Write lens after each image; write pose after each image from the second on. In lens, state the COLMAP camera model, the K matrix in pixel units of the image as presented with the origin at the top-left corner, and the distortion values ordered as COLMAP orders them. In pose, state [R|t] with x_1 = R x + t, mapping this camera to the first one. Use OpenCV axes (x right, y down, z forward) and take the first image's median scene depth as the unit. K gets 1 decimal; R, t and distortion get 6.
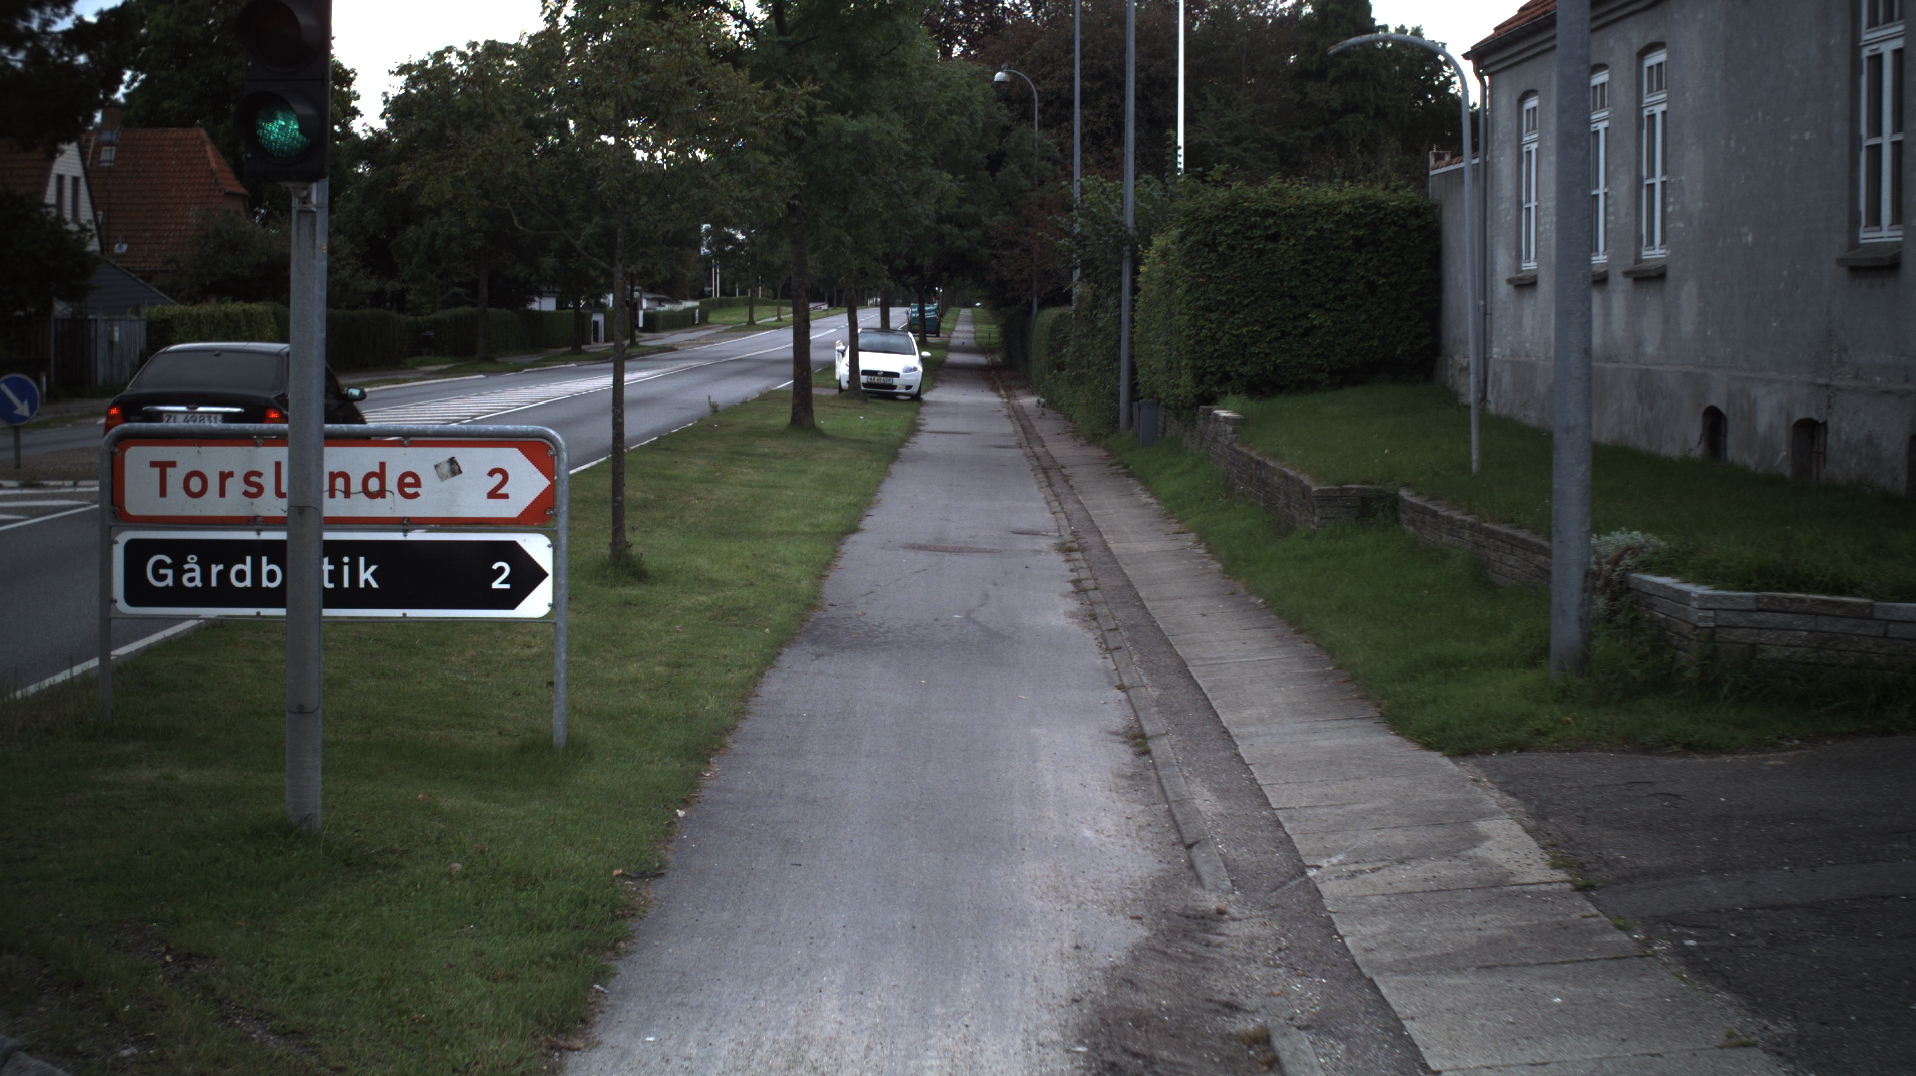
lens RADIAL K [[3526.0, 0, 956.7], [0, 3526.0, 539.9], [0, 0, 1]] dist [-0.240986, 0.155084]
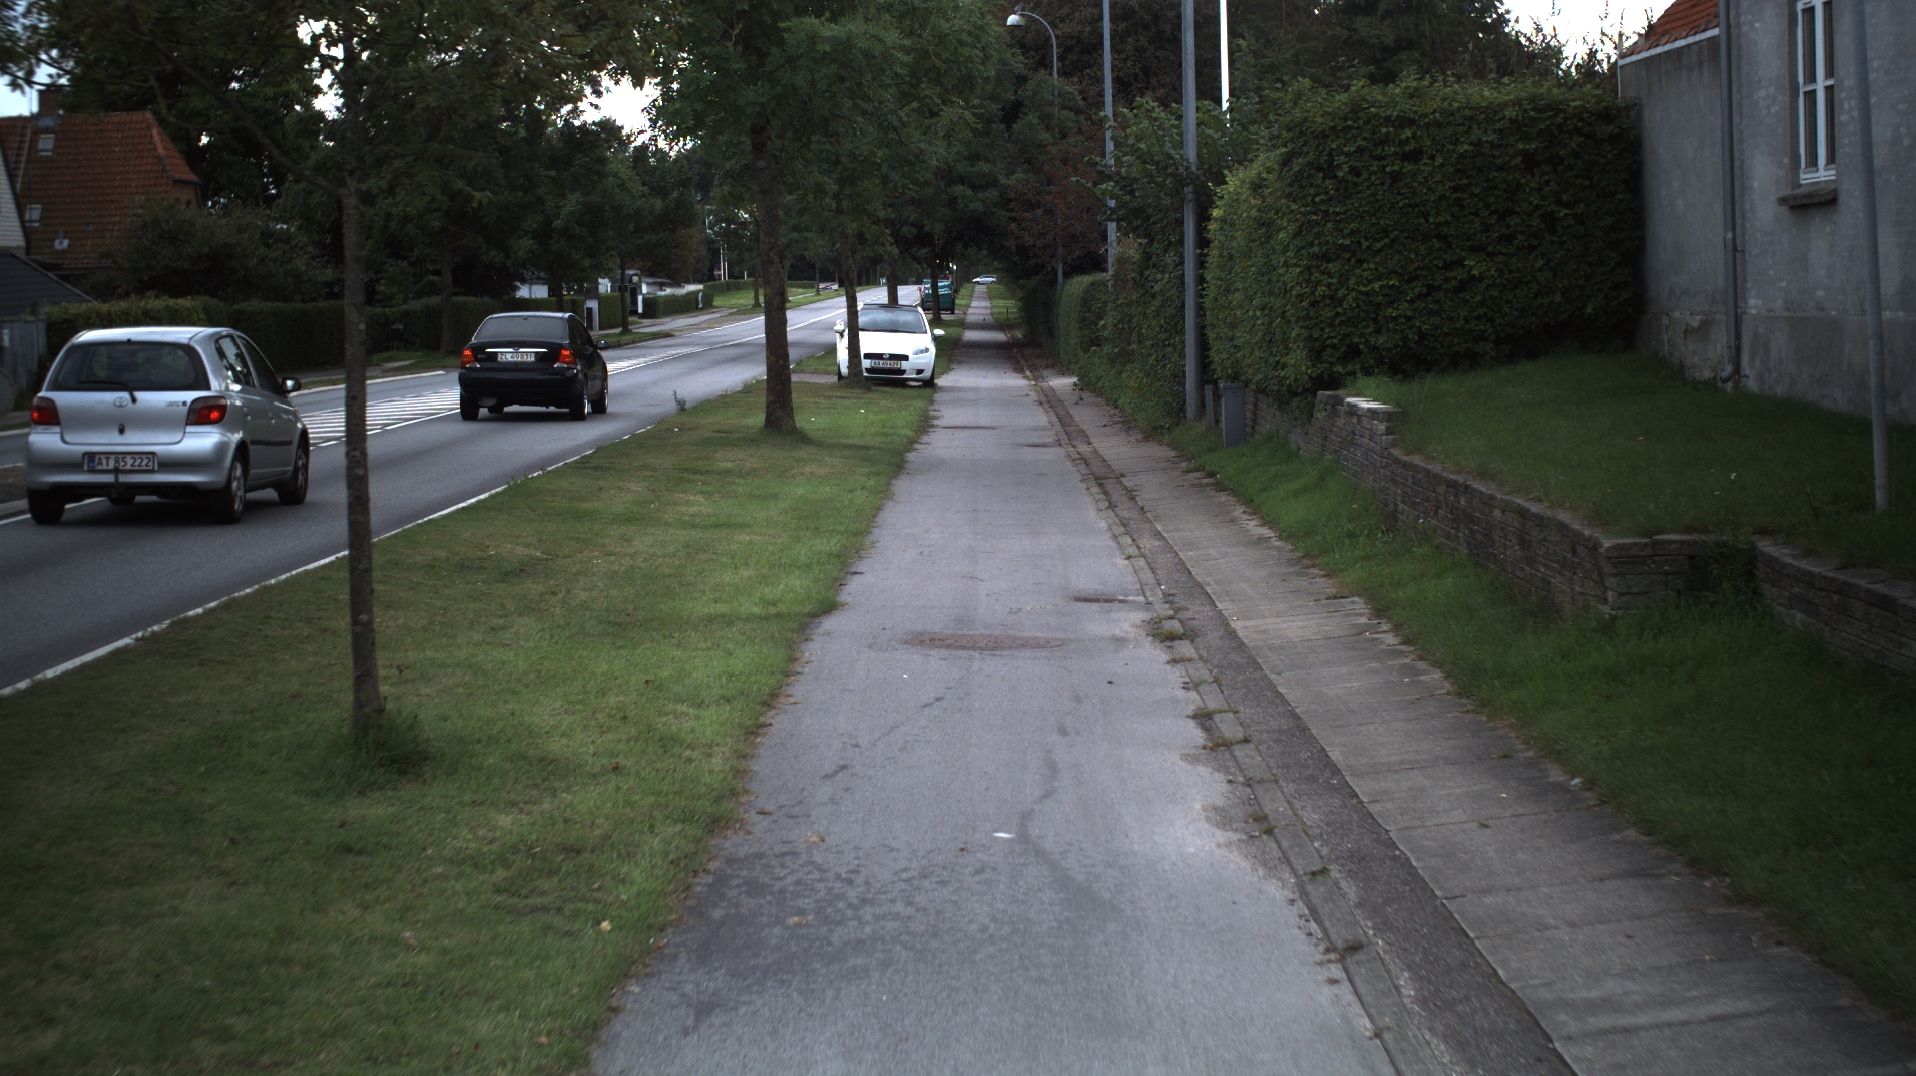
lens RADIAL K [[3526.0, 0, 956.7], [0, 3526.0, 539.9], [0, 0, 1]] dist [-0.240986, 0.155084]
pose [[0.999543, -0.029590, -0.006184, -0.000705], [0.029628, 0.999542, 0.006206, -0.008252], [0.005998, -0.006386, 0.999962, 0.159077]]
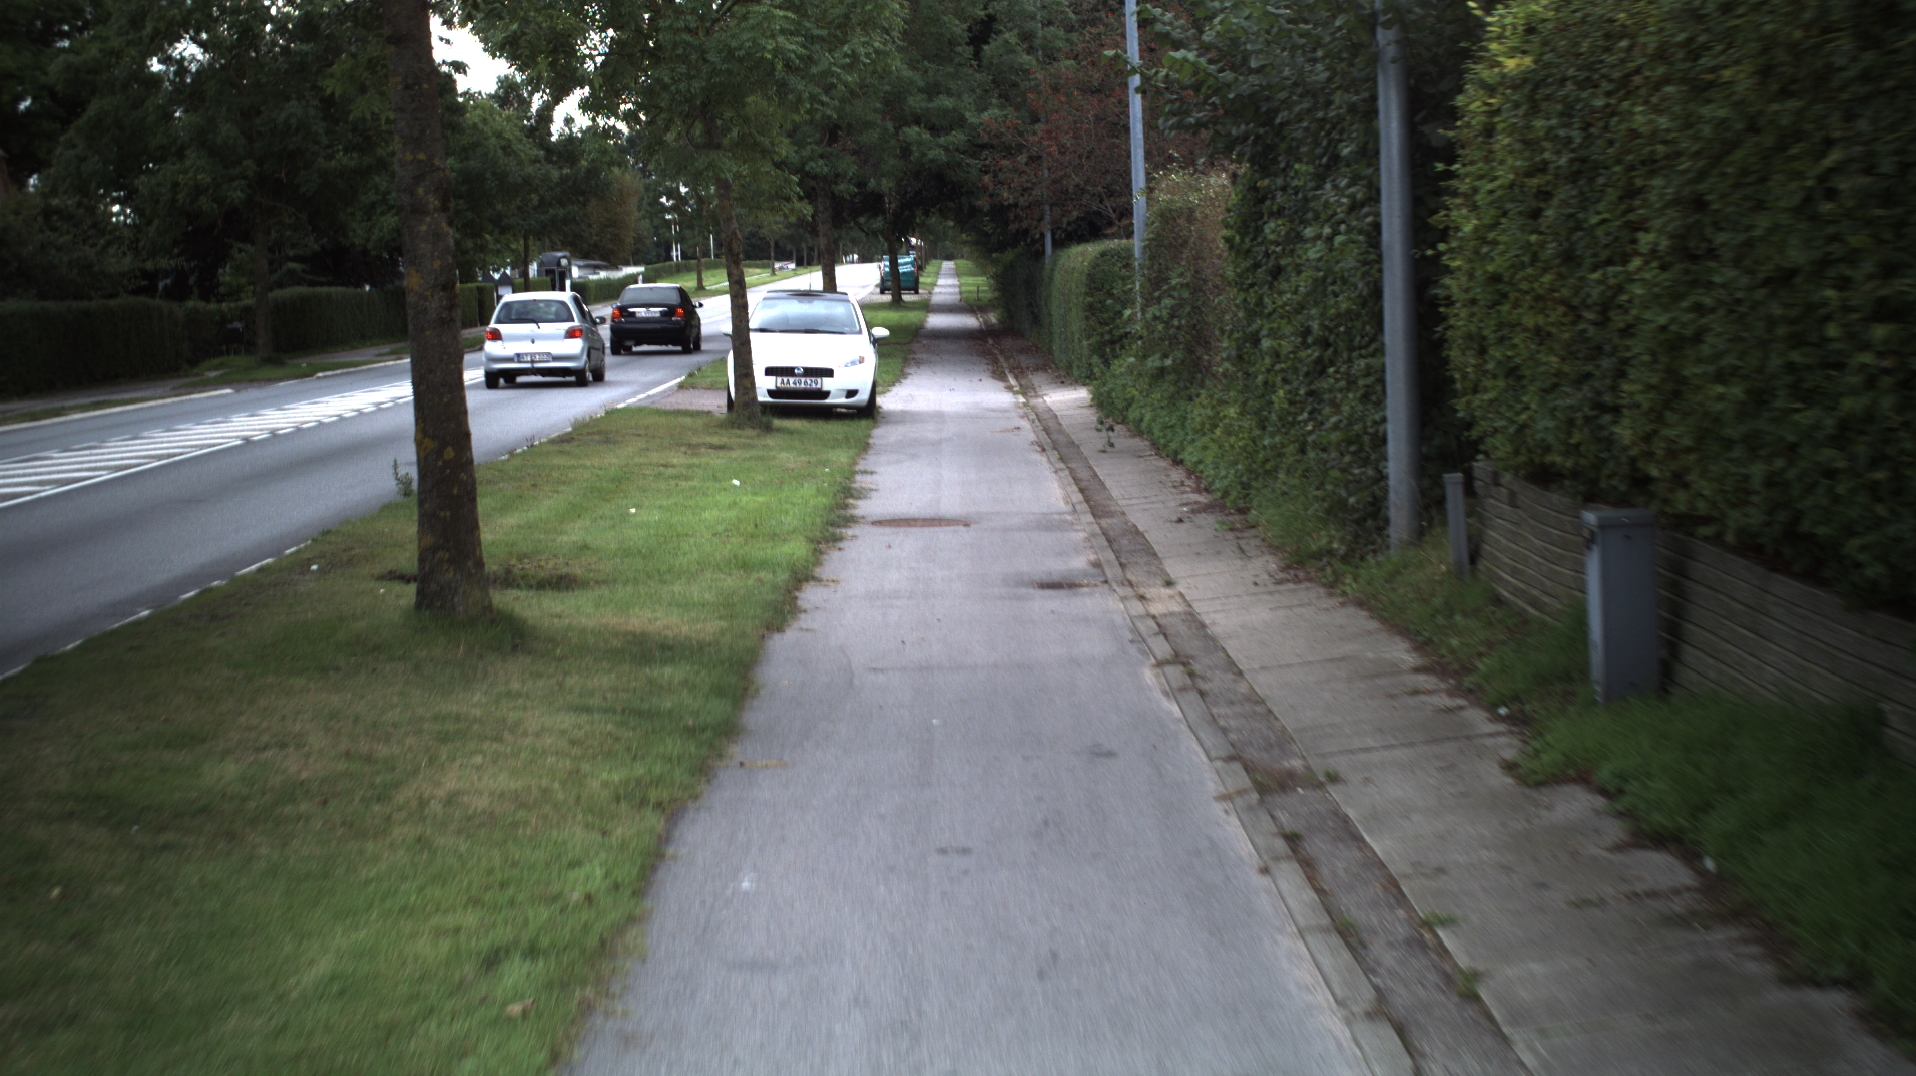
lens RADIAL K [[3526.0, 0, 956.7], [0, 3526.0, 539.9], [0, 0, 1]] dist [-0.240986, 0.155084]
pose [[0.998786, -0.049242, 0.001095, 0.001309], [0.049223, 0.998702, 0.013120, -0.028758], [-0.001739, -0.013050, 0.999913, 0.477964]]
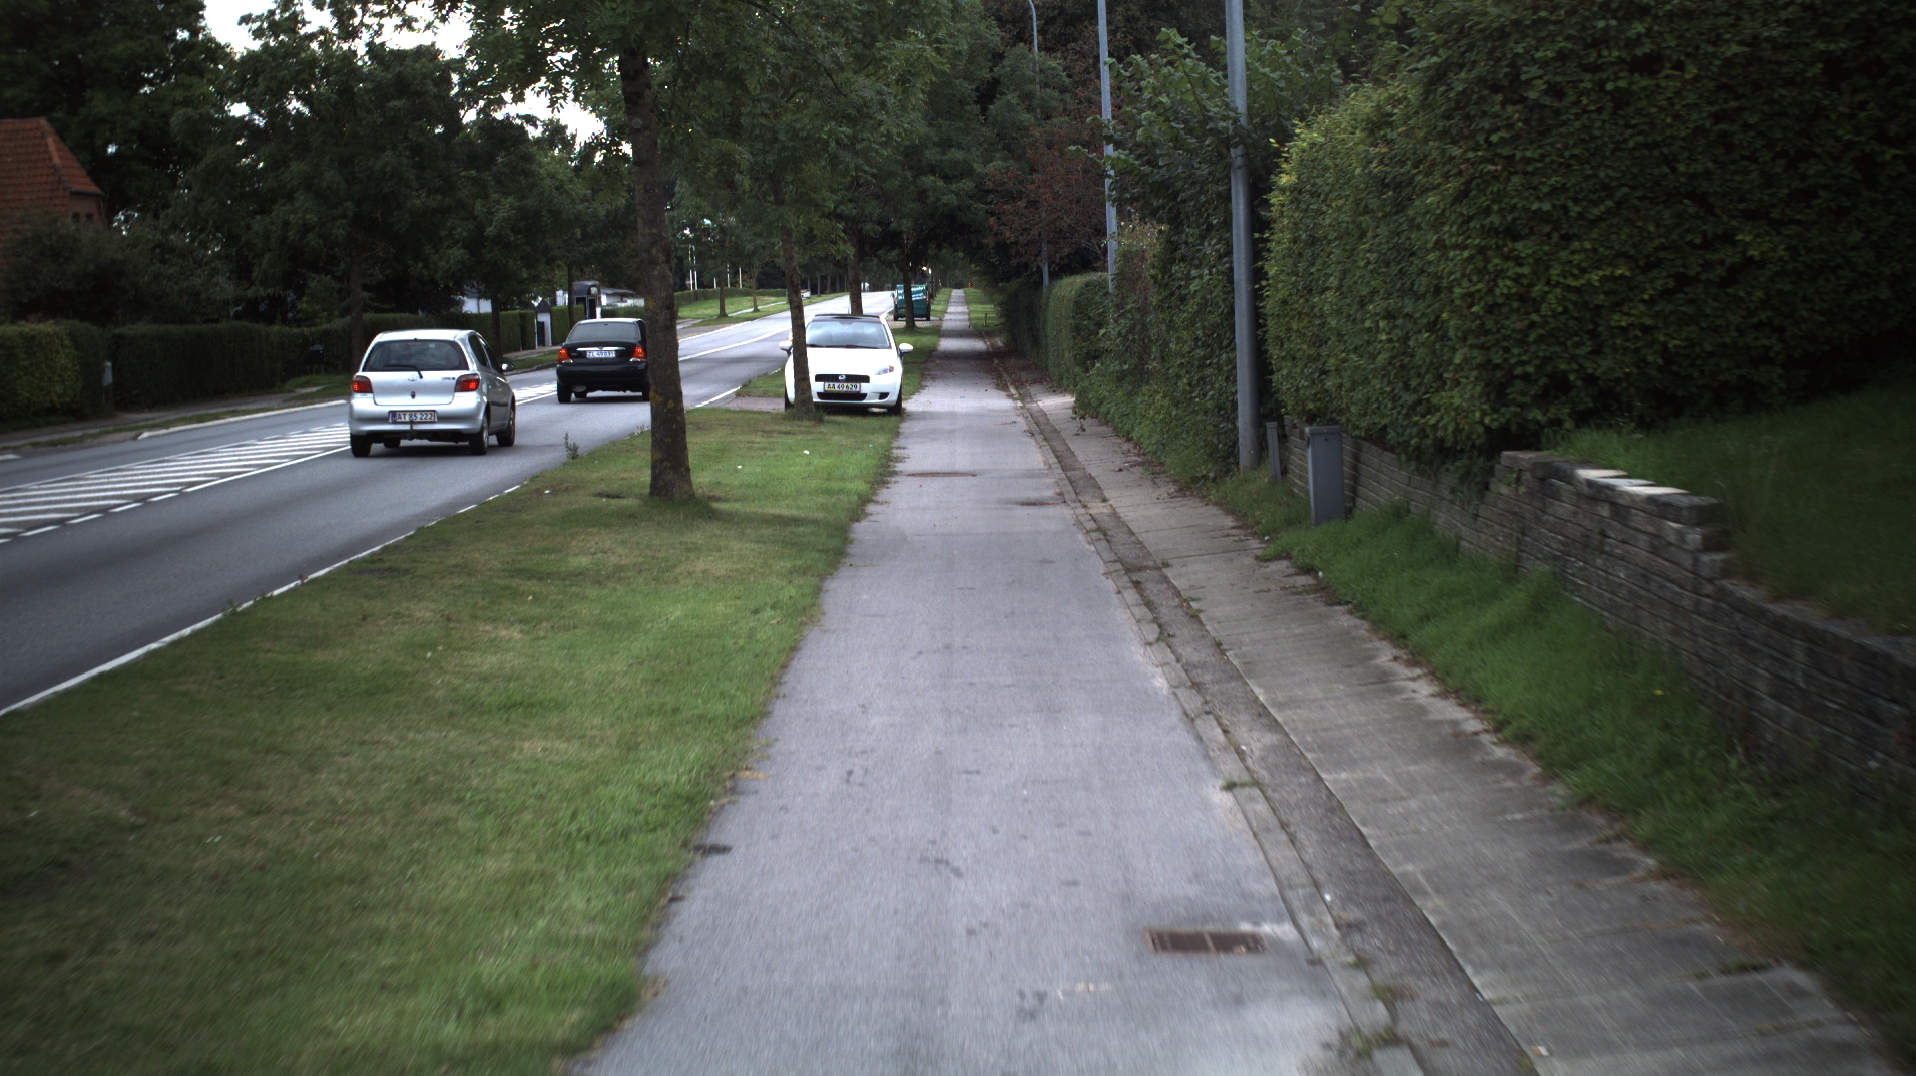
lens RADIAL K [[3526.0, 0, 956.7], [0, 3526.0, 539.9], [0, 0, 1]] dist [-0.240986, 0.155084]
pose [[0.998778, -0.049413, -0.001108, 0.000359], [0.049418, 0.998765, 0.005045, -0.018608], [0.000857, -0.005093, 0.999987, 0.318307]]
